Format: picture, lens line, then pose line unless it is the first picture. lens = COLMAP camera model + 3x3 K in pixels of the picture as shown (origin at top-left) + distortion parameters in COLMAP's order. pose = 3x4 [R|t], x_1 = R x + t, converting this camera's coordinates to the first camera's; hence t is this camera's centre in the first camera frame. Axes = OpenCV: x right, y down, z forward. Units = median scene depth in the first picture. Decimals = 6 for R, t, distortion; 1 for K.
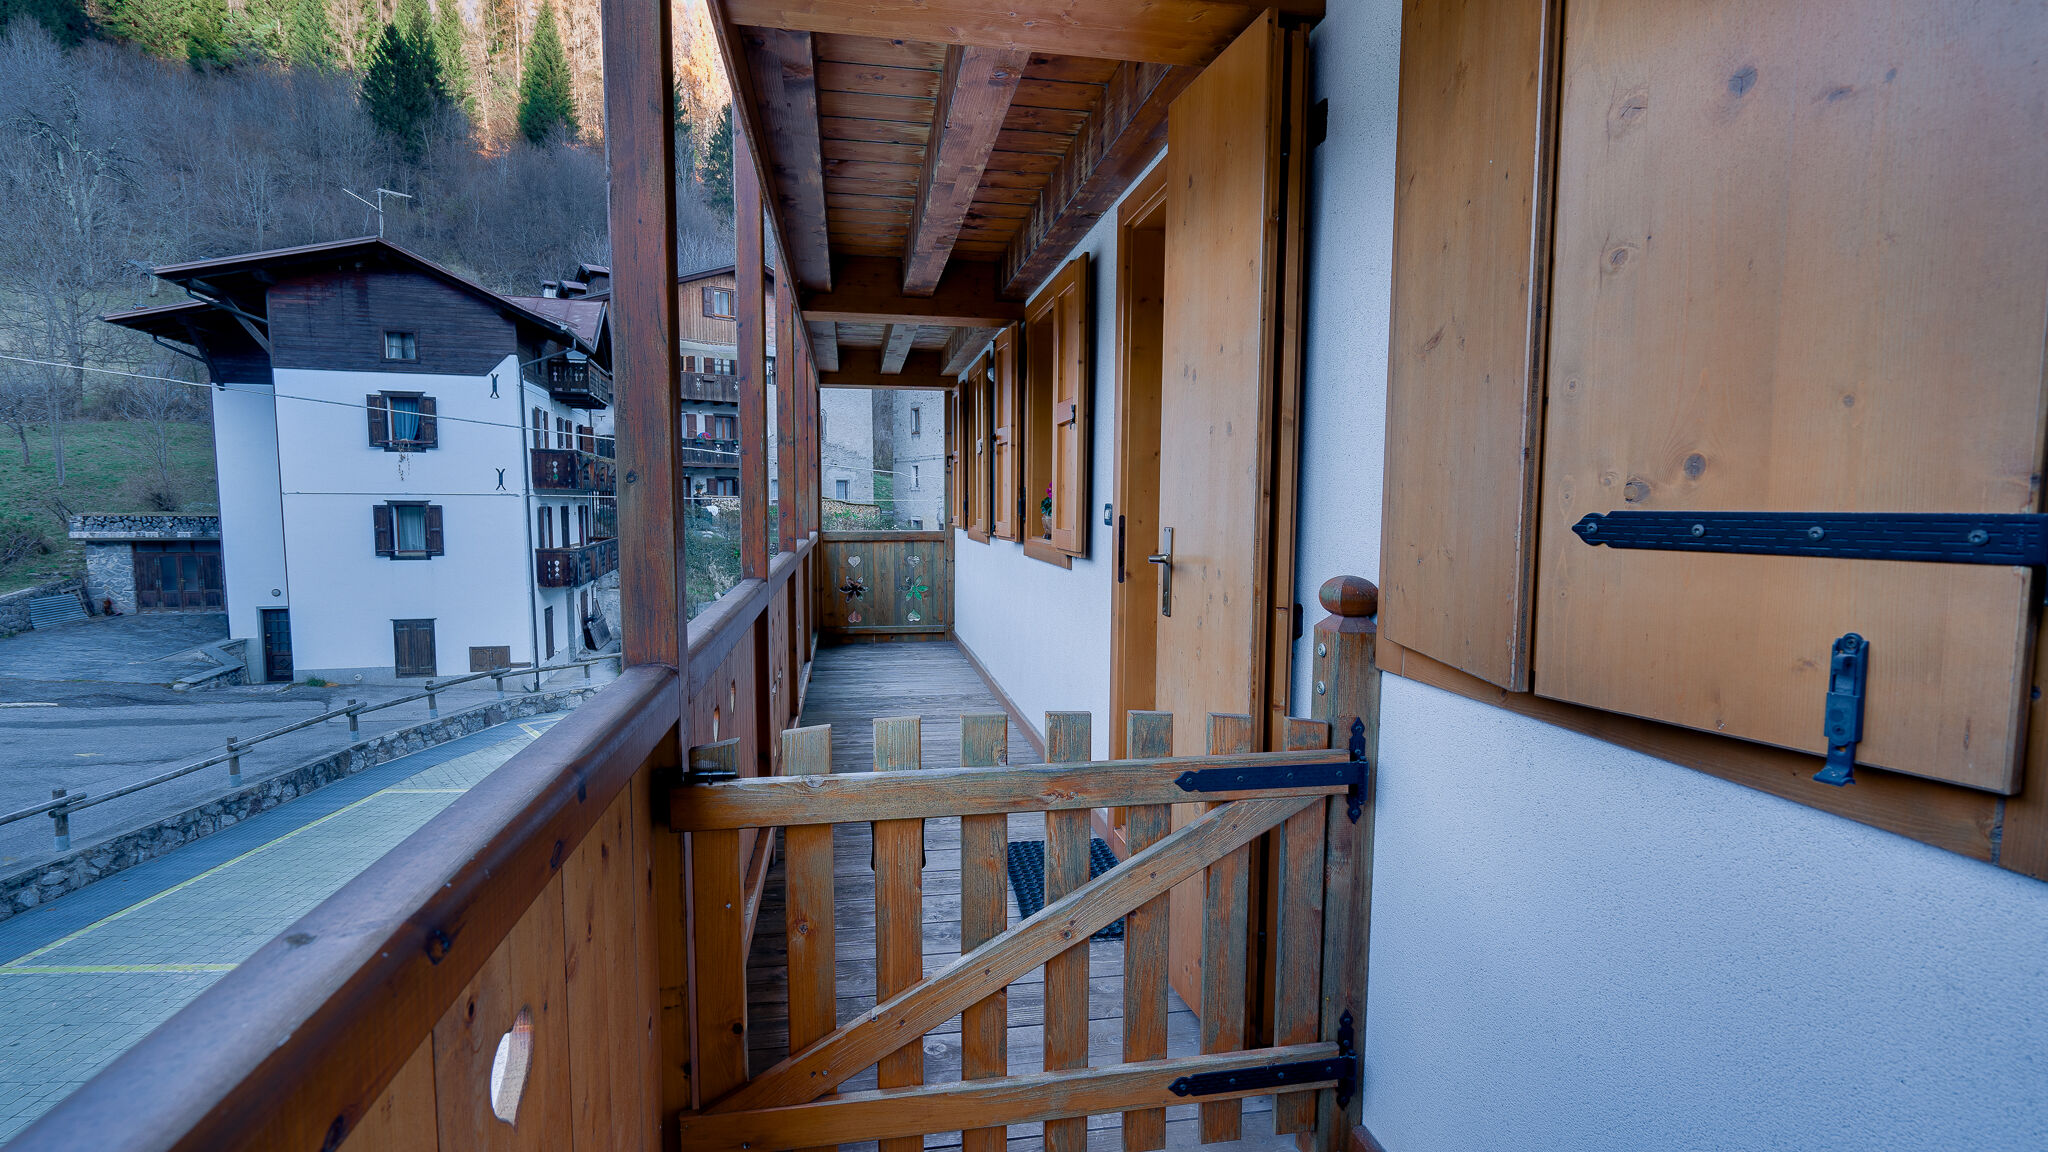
lens RADIAL K [[943.4, 0, 1030.4], [0, 943.4, 574.0], [0, 0, 1]] dist [0.000241, -0.000010]
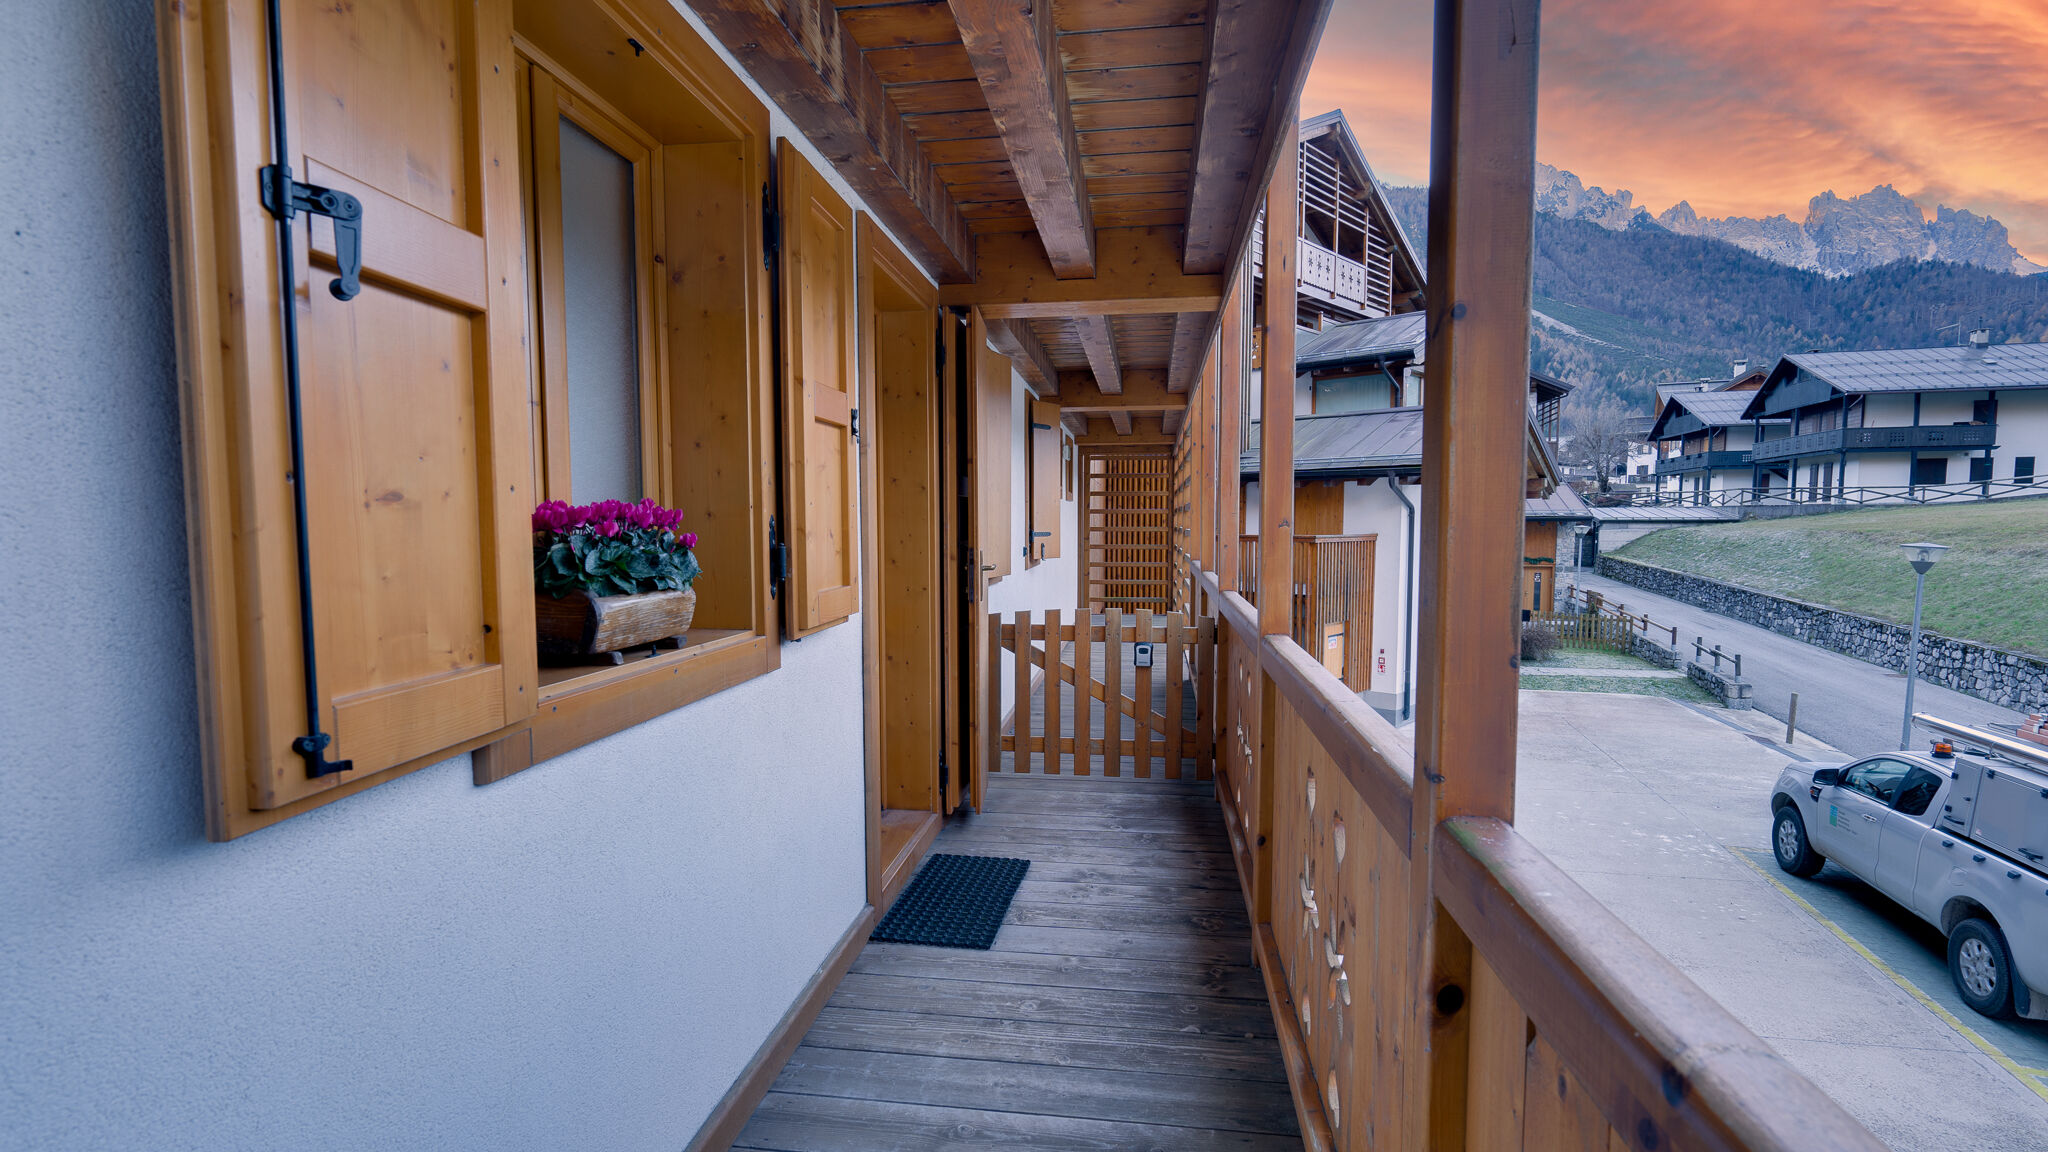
lens RADIAL K [[943.4, 0, 1021.0], [0, 943.4, 581.1], [0, 0, 1]] dist [0.000241, -0.000010]
pose [[-0.950017, -0.023728, 0.311294, -0.334907], [0.025497, 0.987880, 0.153111, -0.180016], [-0.311154, 0.153395, -0.937898, 1.858438]]
